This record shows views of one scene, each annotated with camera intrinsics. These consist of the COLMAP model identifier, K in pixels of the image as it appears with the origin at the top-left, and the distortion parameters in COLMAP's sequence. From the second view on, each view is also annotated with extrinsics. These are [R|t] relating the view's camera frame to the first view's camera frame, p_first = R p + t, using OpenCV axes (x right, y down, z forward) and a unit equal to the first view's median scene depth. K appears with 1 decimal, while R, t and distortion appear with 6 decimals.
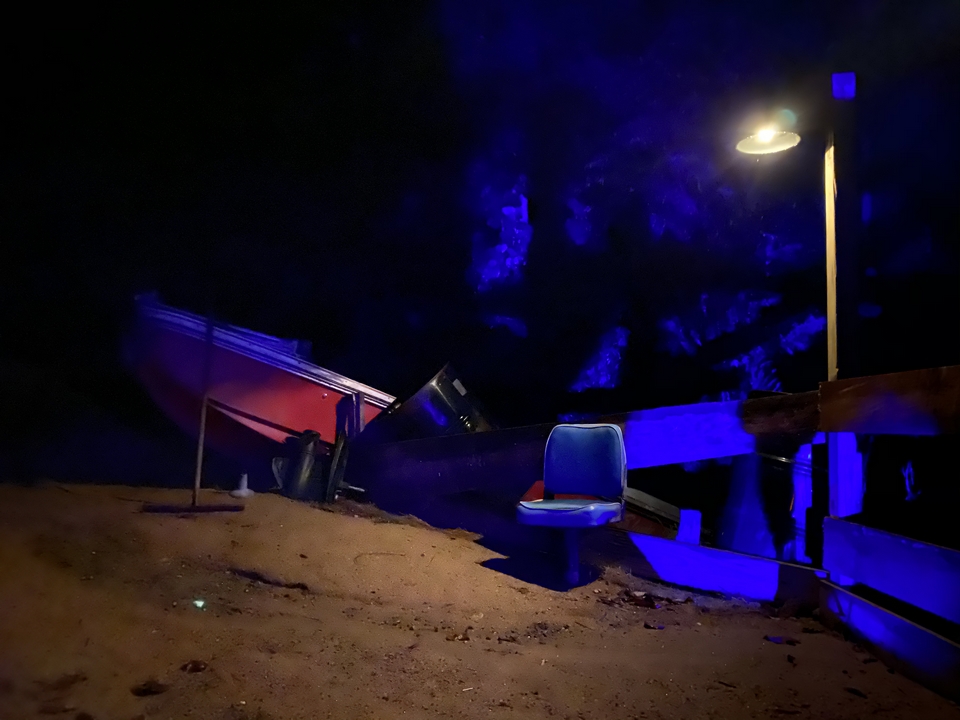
lens RADIAL K [[727.1, 0, 483.2], [0, 727.1, 361.7], [0, 0, 1]] dist [0.023860, -0.012956]
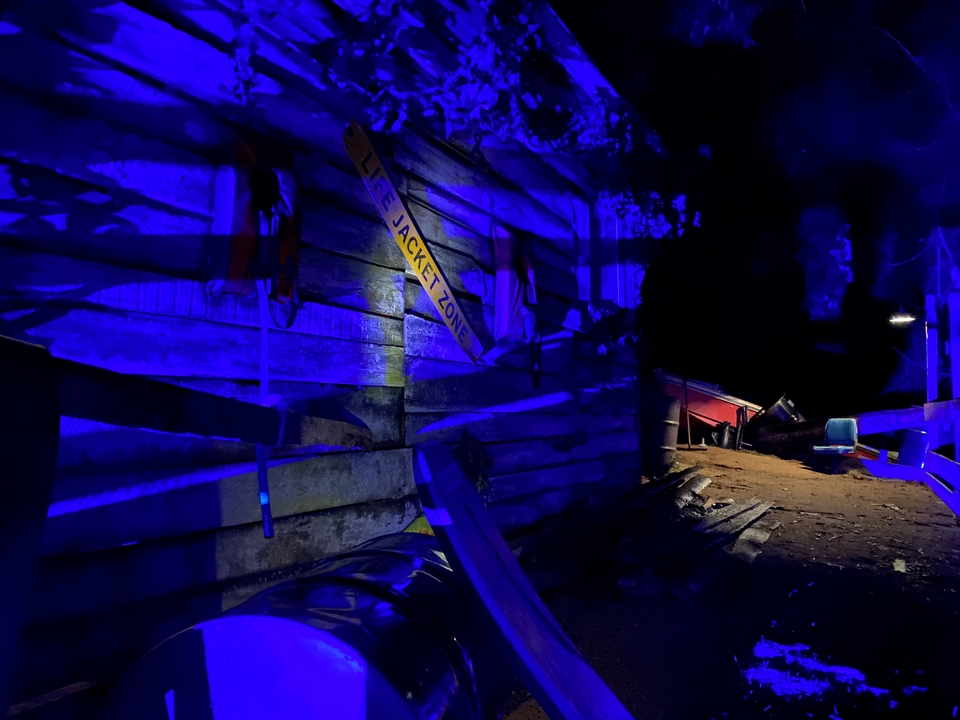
lens RADIAL K [[727.1, 0, 483.2], [0, 727.1, 361.7], [0, 0, 1]] dist [0.023860, -0.012956]
pose [[0.899234, -0.041208, -0.435522, 0.110975], [0.047357, 0.998873, 0.003268, -0.161196], [0.434896, -0.023564, 0.900172, -1.641209]]
